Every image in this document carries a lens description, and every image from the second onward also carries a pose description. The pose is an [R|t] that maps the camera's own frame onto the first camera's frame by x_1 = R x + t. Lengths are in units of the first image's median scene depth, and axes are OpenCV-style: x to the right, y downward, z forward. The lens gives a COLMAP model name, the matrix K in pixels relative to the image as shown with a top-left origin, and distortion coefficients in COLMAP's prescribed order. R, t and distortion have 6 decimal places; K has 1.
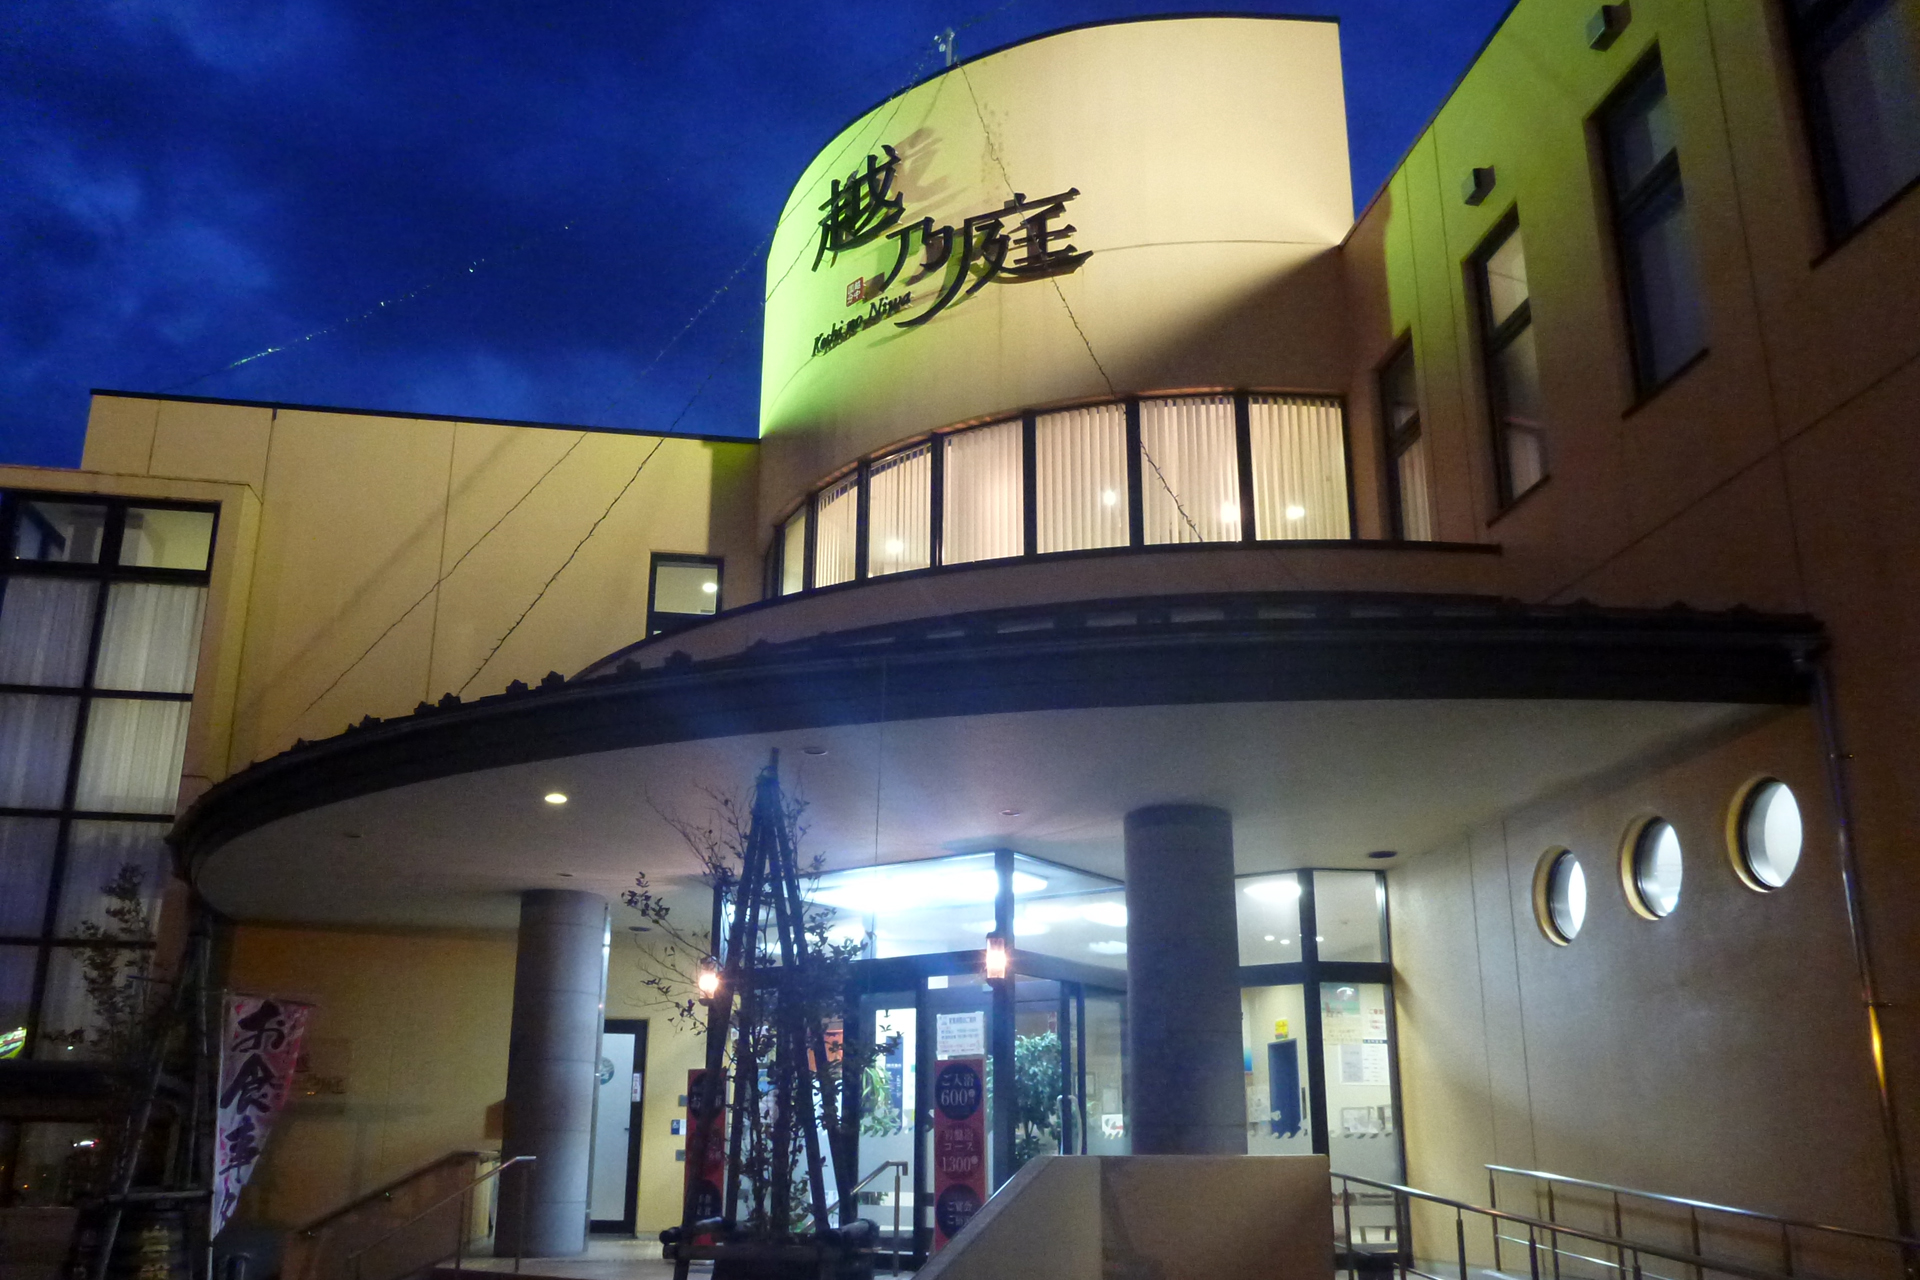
lens RADIAL K [[1629.2, 0, 960.0], [0, 1629.2, 640.0], [0, 0, 1]] dist [-0.062424, 0.000211]
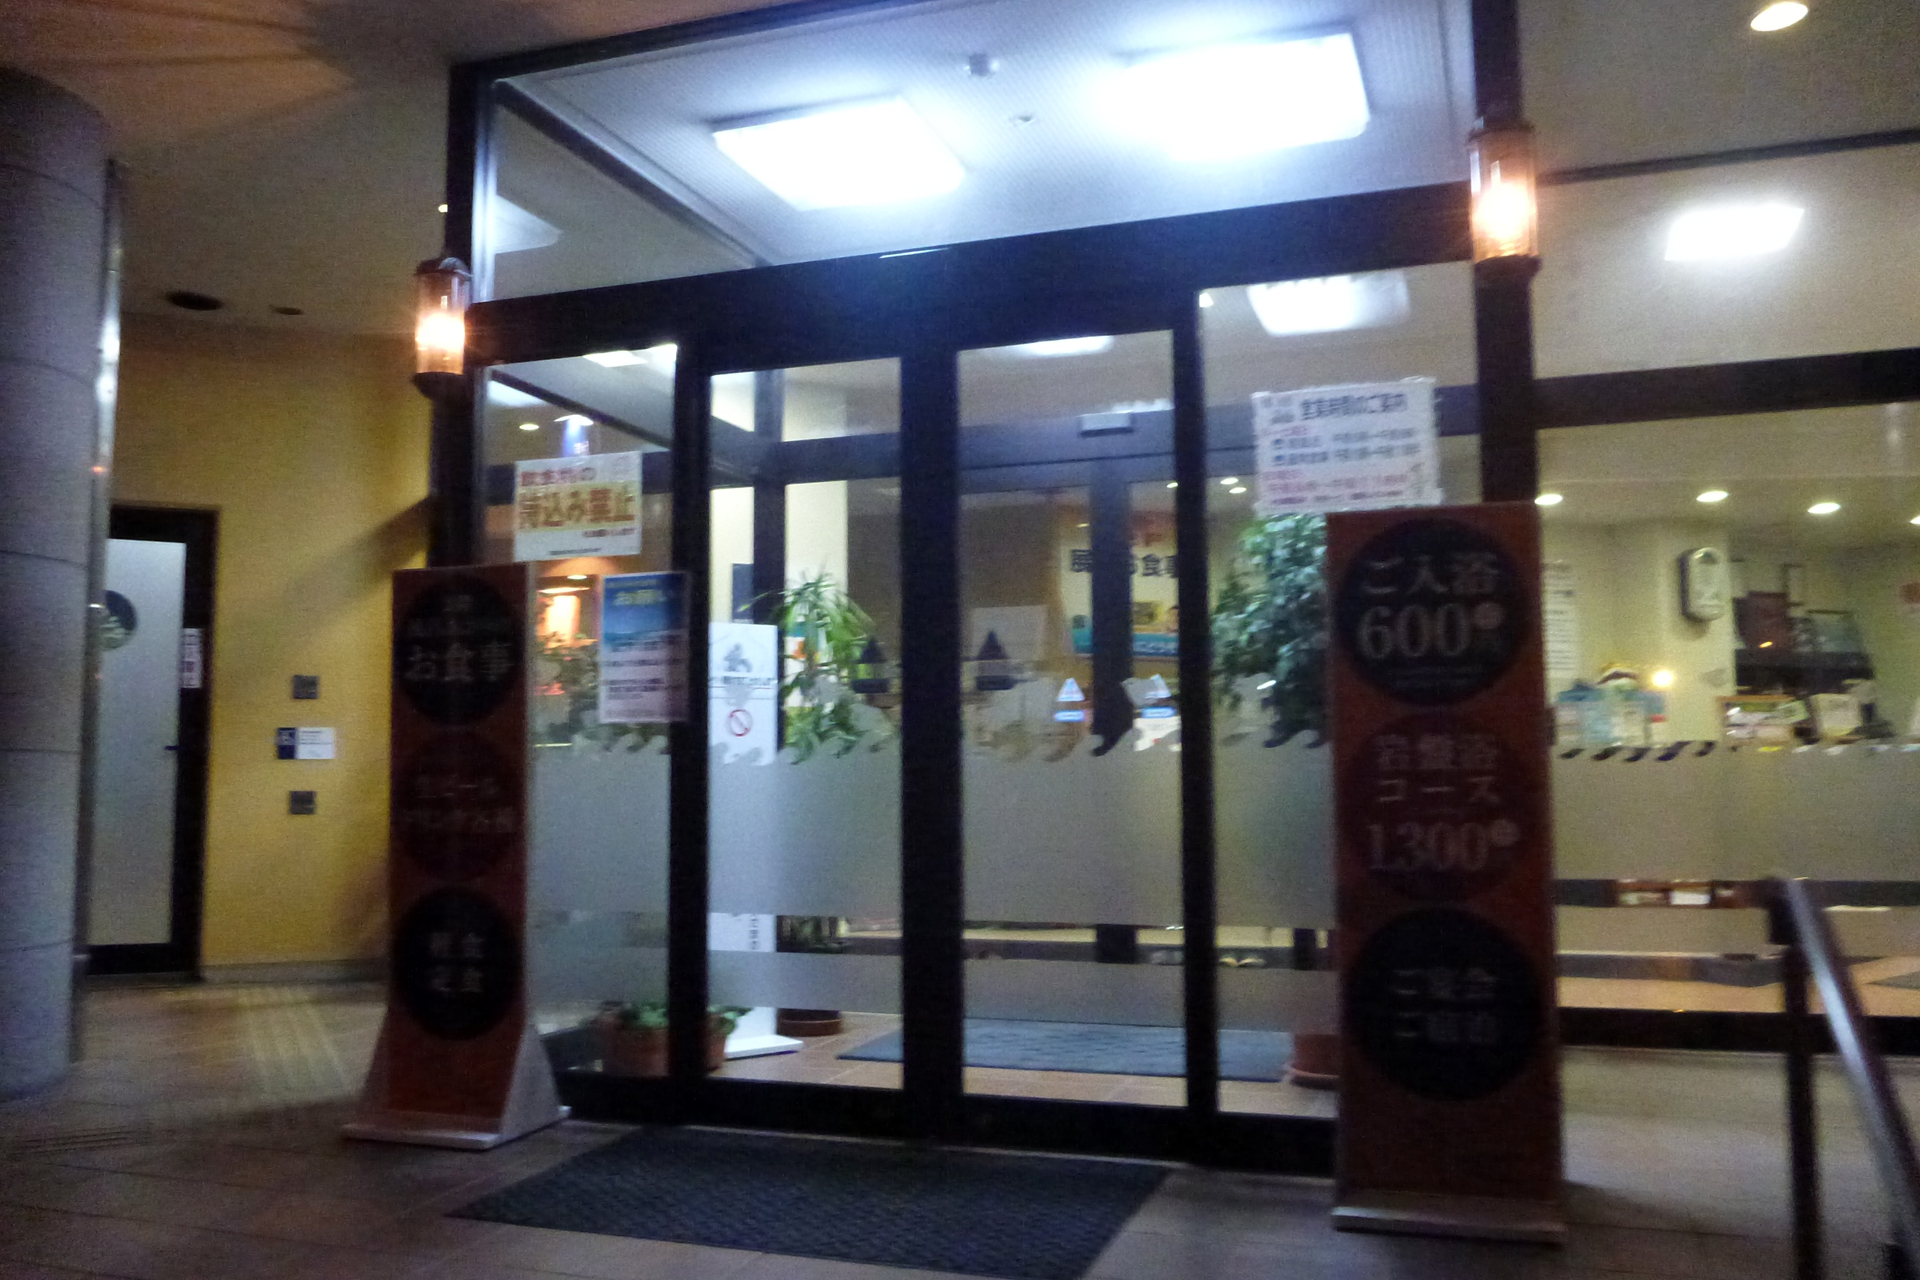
lens RADIAL K [[1604.0, 0, 960.0], [0, 1604.0, 640.0], [0, 0, 1]] dist [-0.001198, -0.000104]
pose [[0.961238, 0.013599, 0.275385, -0.121962], [-0.075048, 0.973977, 0.213859, 0.165945], [-0.265310, -0.226237, 0.937245, 0.544665]]
